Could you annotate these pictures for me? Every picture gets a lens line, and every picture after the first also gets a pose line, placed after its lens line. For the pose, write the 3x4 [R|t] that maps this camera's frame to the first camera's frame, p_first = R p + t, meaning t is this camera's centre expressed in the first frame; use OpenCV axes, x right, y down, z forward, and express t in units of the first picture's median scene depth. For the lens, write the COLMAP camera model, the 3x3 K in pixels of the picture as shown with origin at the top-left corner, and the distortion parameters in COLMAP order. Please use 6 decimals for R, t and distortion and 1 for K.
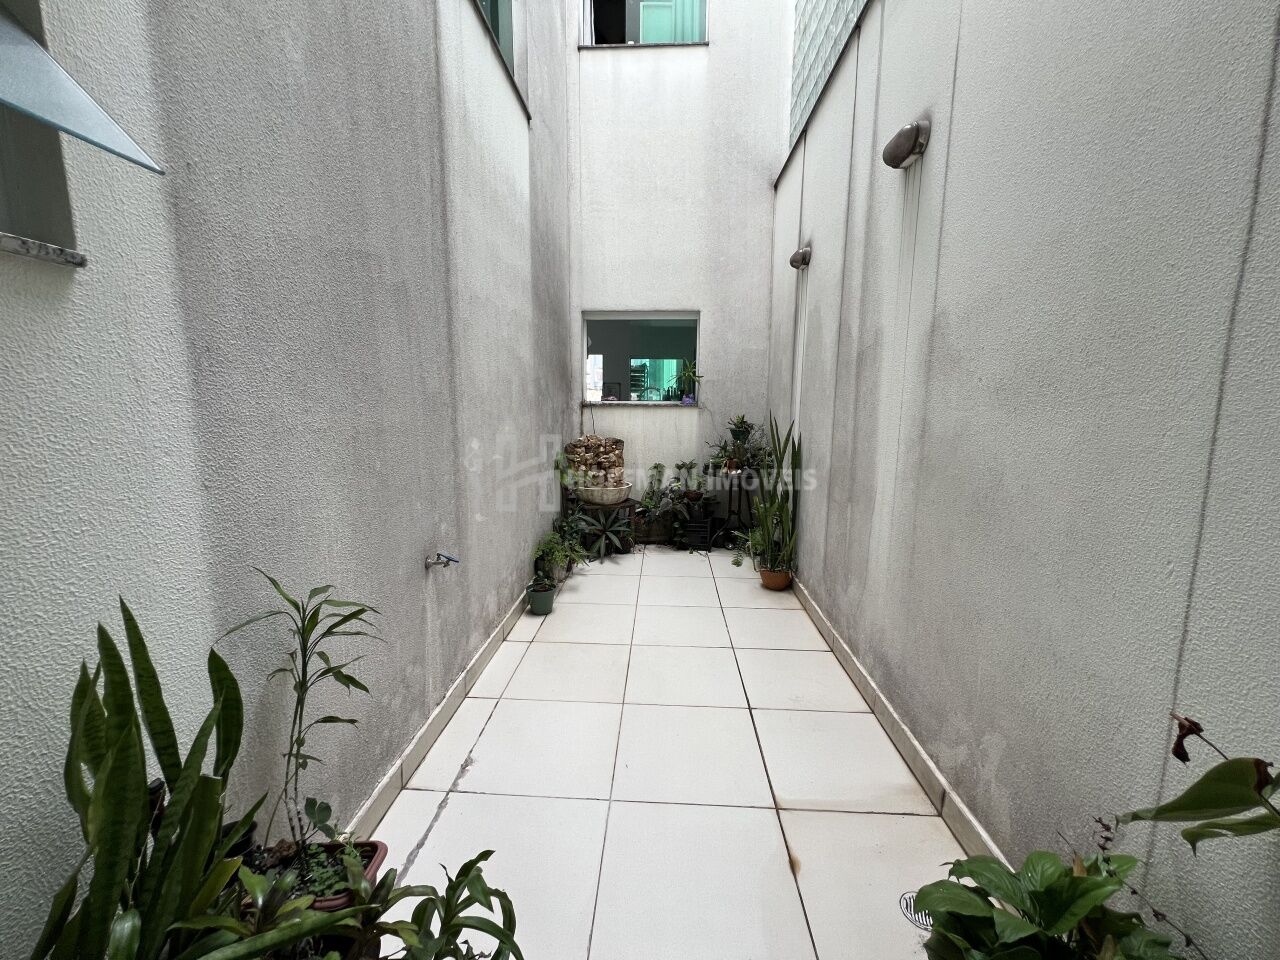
lens RADIAL K [[513.0, 0, 639.8], [0, 513.0, 484.0], [0, 0, 1]] dist [-0.003647, 0.000736]
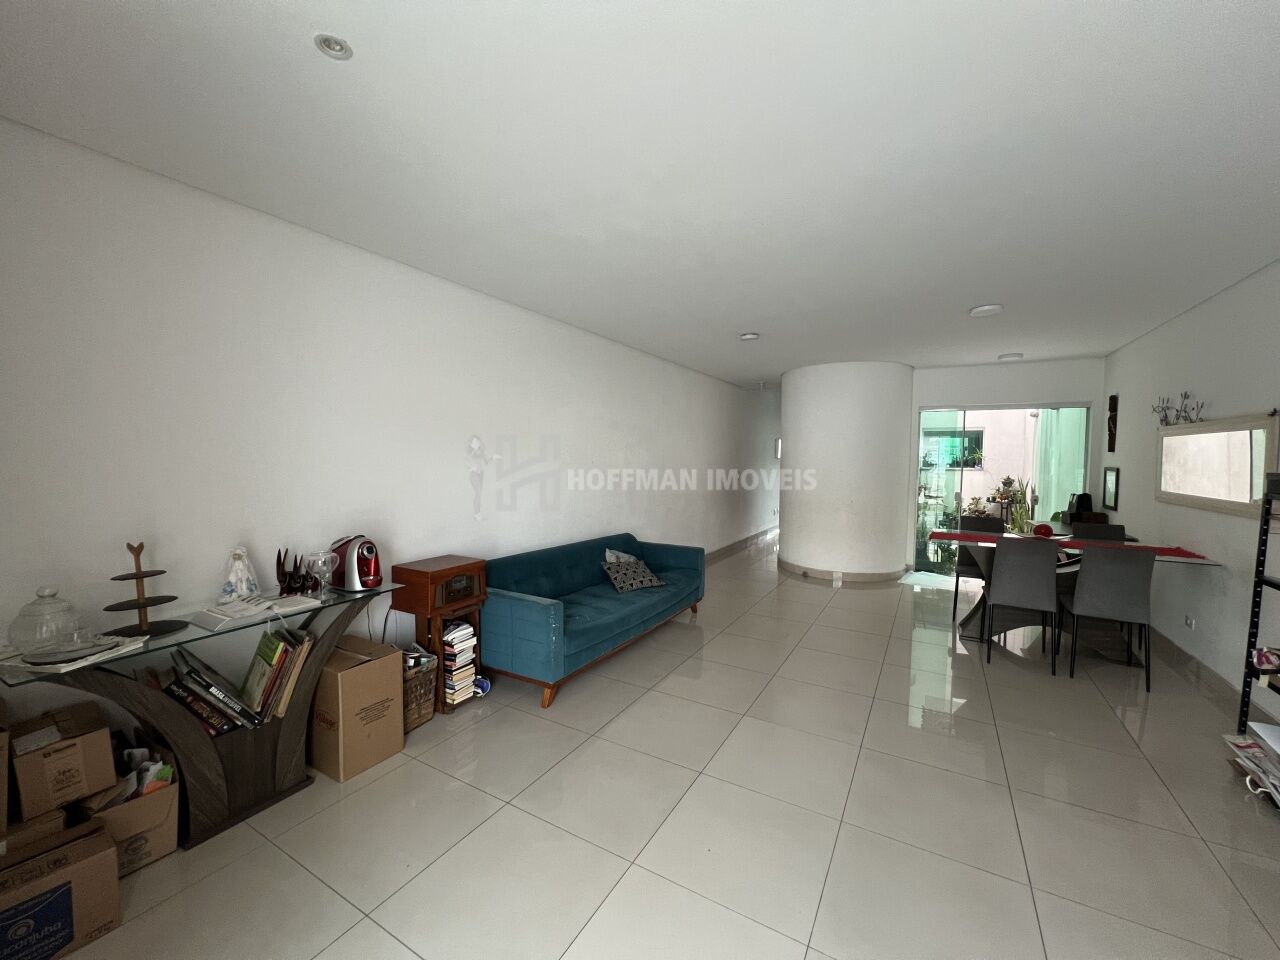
lens RADIAL K [[513.0, 0, 638.5], [0, 513.0, 477.6], [0, 0, 1]] dist [-0.003647, 0.000736]
pose [[0.894965, 0.024579, -0.445459, -0.230593], [-0.083923, 0.989931, -0.113986, 0.247825], [0.438172, 0.139398, 0.888016, -1.575698]]
